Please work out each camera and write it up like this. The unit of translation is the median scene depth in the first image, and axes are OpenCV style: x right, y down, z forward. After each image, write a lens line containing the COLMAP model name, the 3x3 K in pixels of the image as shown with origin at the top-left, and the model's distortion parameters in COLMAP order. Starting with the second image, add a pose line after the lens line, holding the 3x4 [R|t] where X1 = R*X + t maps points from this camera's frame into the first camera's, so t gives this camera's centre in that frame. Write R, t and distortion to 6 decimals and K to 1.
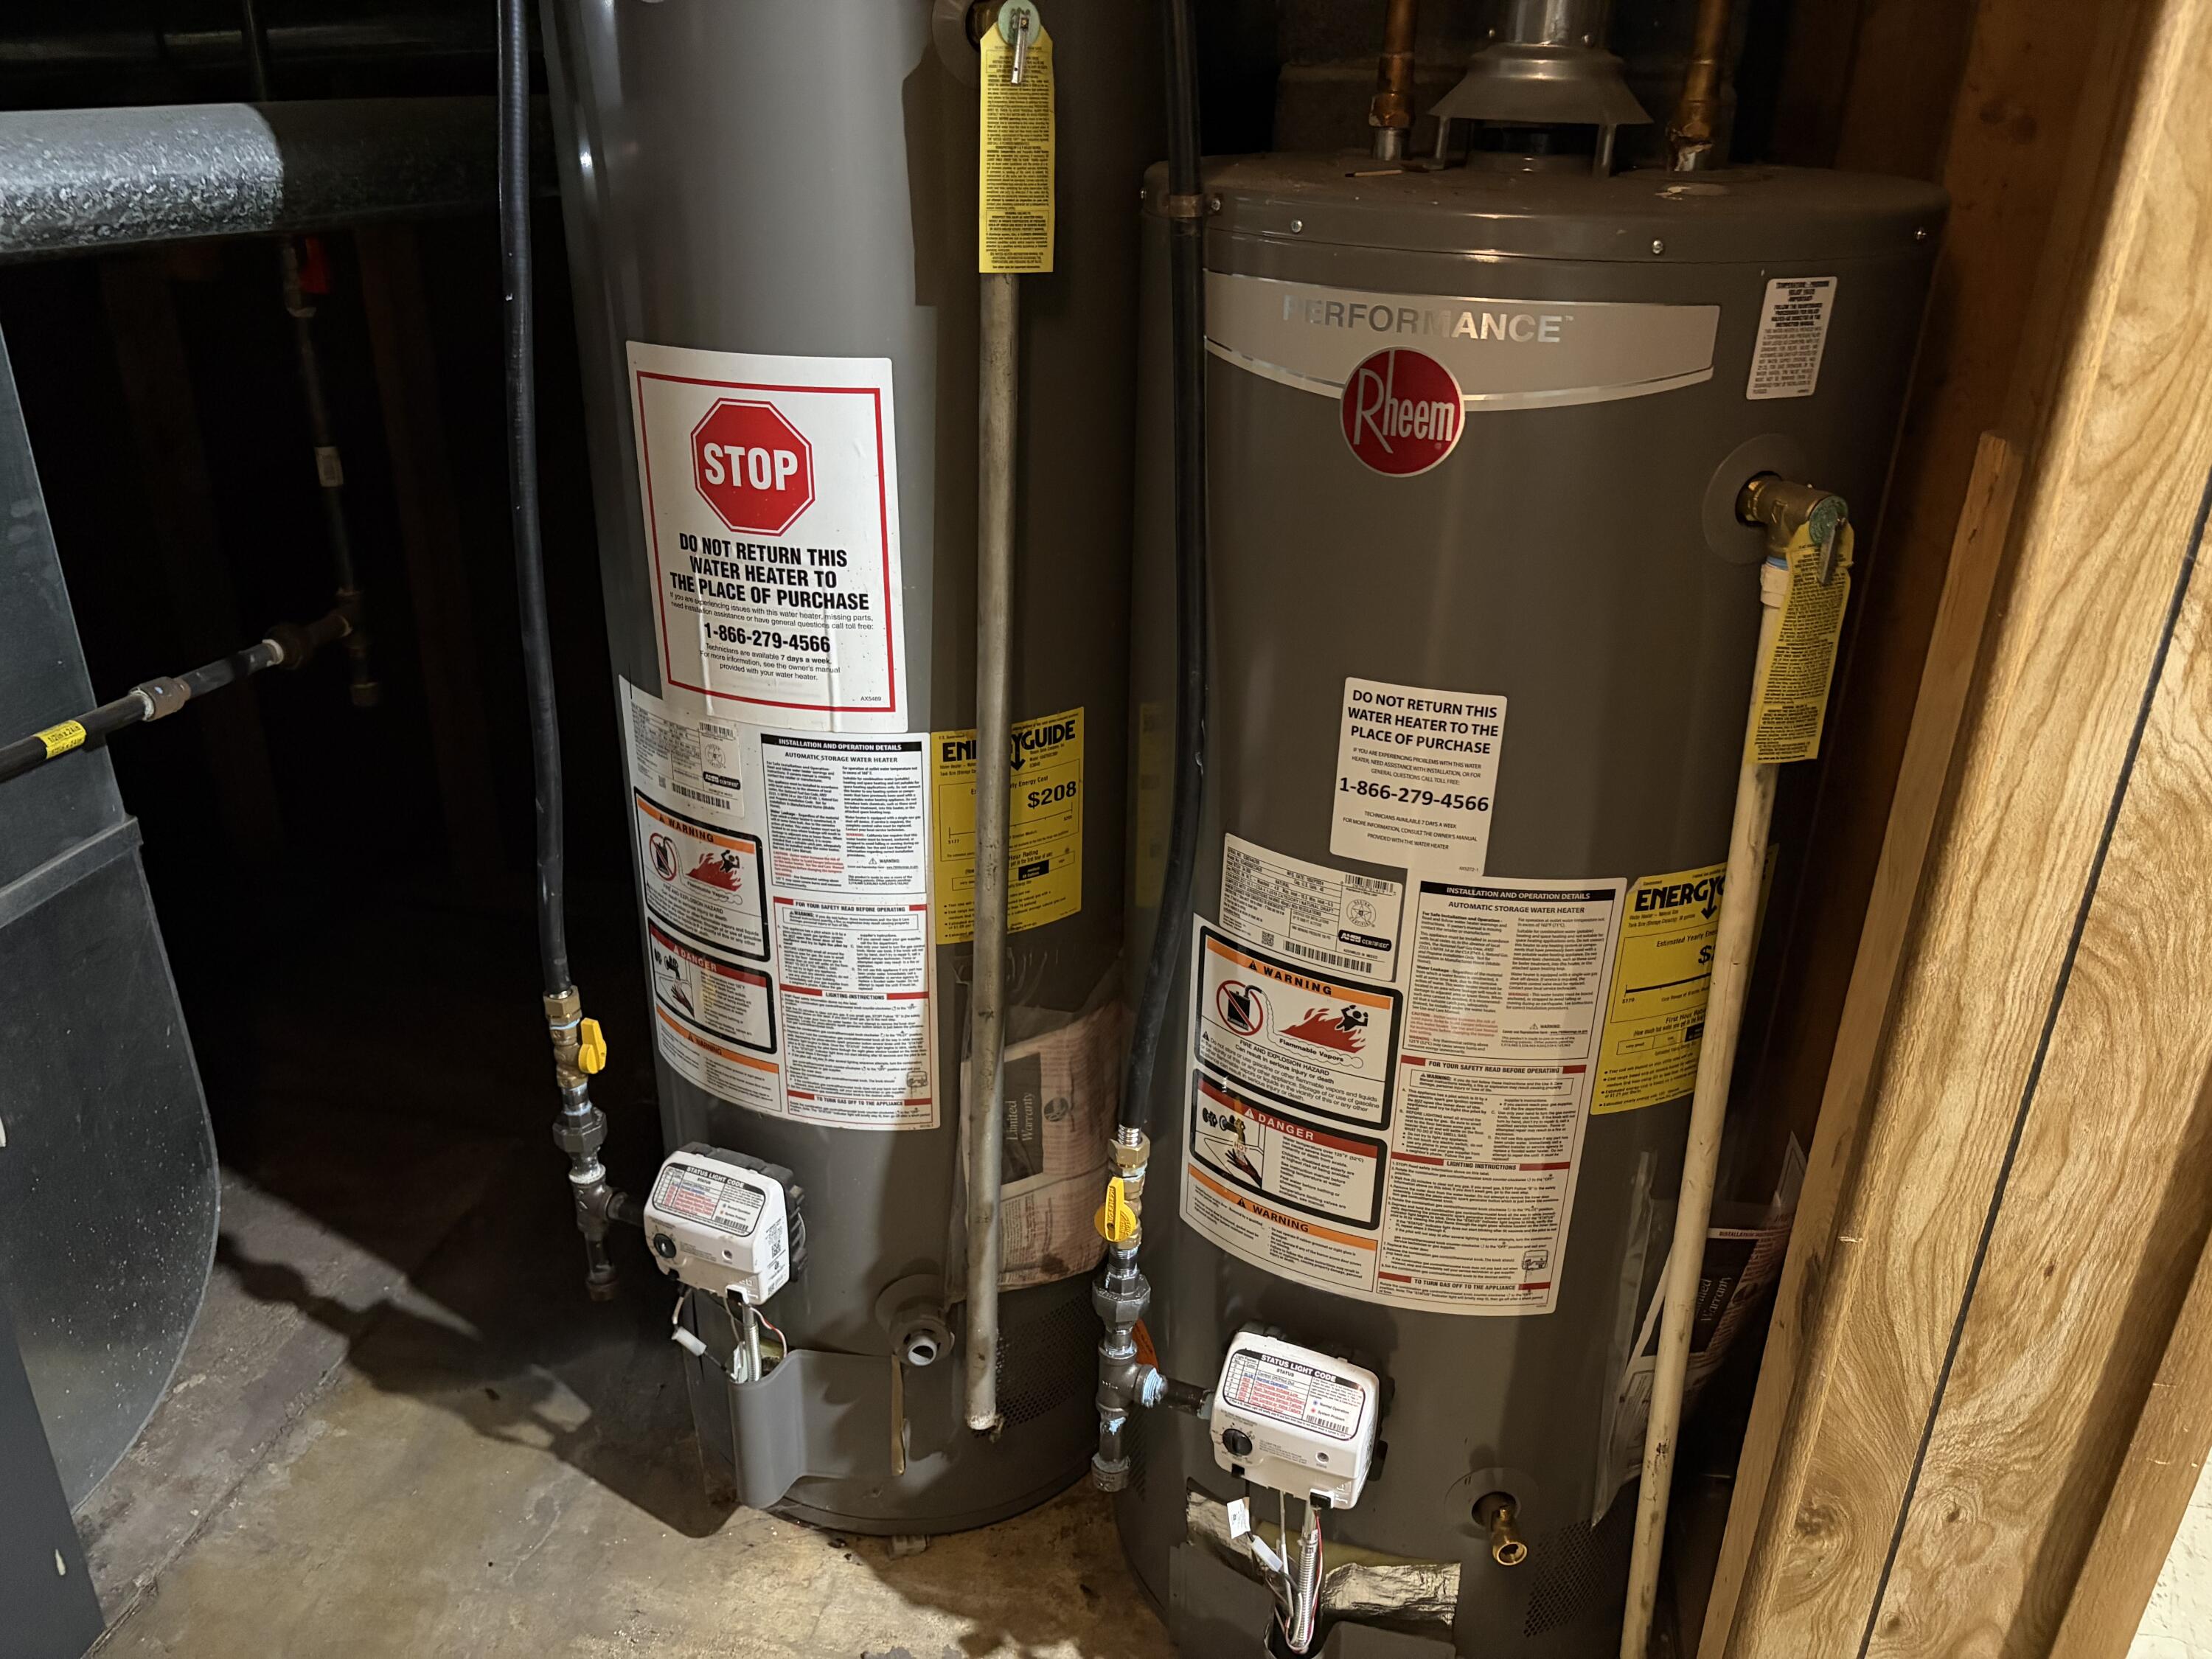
lens RADIAL K [[1654.3, 0, 1106.0], [0, 1654.3, 829.5], [0, 0, 1]] dist [0.004707, -0.004709]
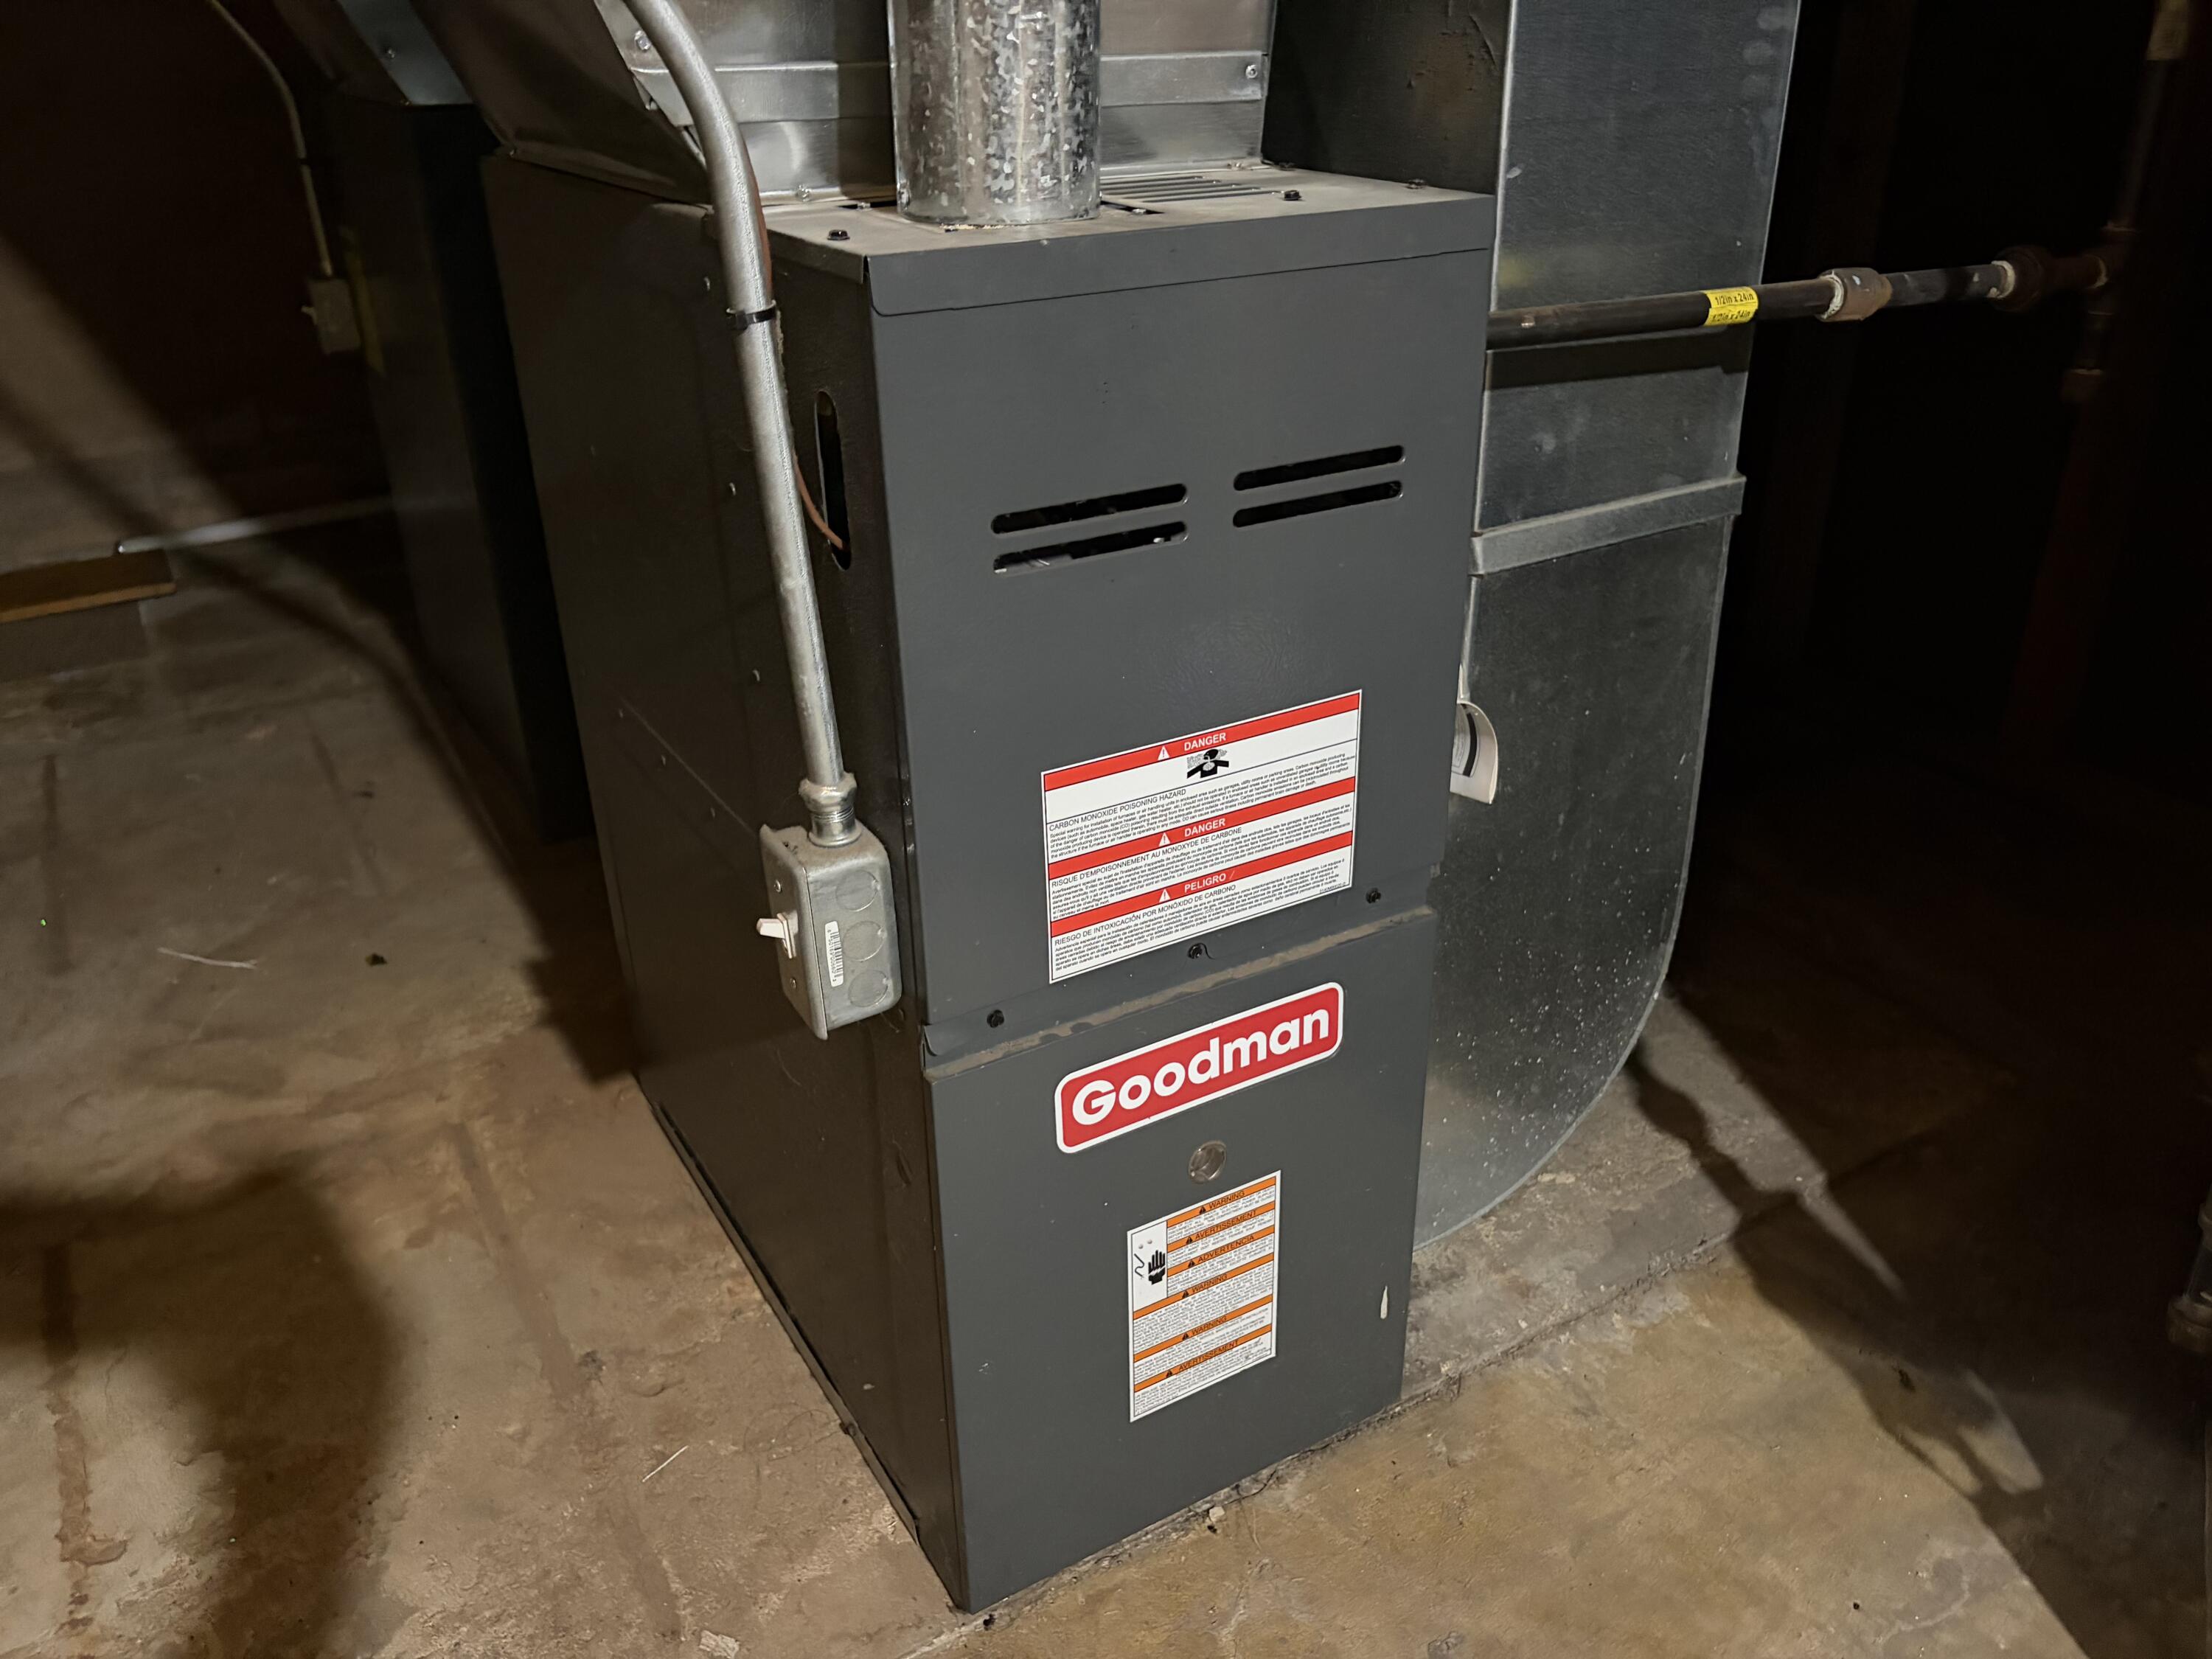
lens RADIAL K [[1654.3, 0, 1106.0], [0, 1654.3, 829.5], [0, 0, 1]] dist [0.004707, -0.004709]
pose [[0.661113, 0.299202, -0.688046, -0.188791], [-0.279278, 0.949282, 0.144456, 0.114737], [0.696372, 0.096654, 0.711143, 0.240107]]
